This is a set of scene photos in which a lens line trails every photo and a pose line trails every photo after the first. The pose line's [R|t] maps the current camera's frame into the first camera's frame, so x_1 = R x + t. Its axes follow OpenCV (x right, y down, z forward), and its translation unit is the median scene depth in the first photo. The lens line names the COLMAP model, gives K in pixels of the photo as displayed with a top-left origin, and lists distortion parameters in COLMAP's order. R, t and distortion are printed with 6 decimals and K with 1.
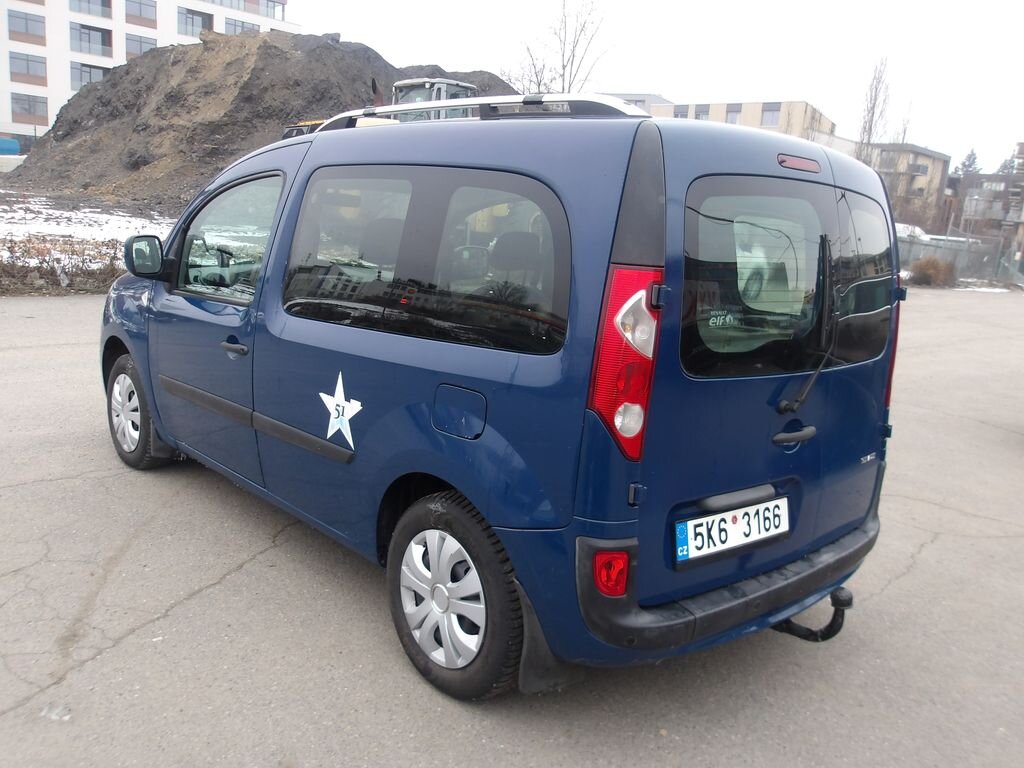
lens RADIAL K [[890.9, 0, 506.1], [0, 890.9, 379.4], [0, 0, 1]] dist [0.001707, 0.012180]
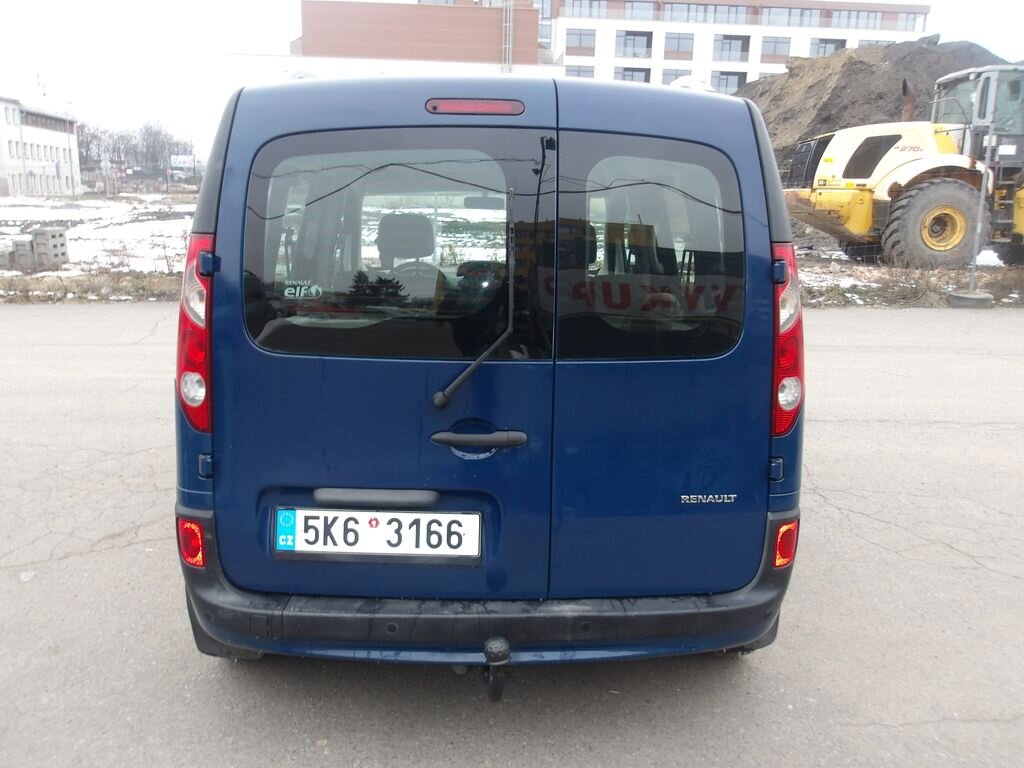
lens RADIAL K [[890.9, 0, 521.7], [0, 890.9, 386.4], [0, 0, 1]] dist [0.001707, 0.012180]
pose [[0.757743, 0.066367, -0.649170, 0.884358], [-0.082938, 0.996542, 0.005070, 0.006950], [0.647261, 0.049999, 0.760627, 0.402345]]
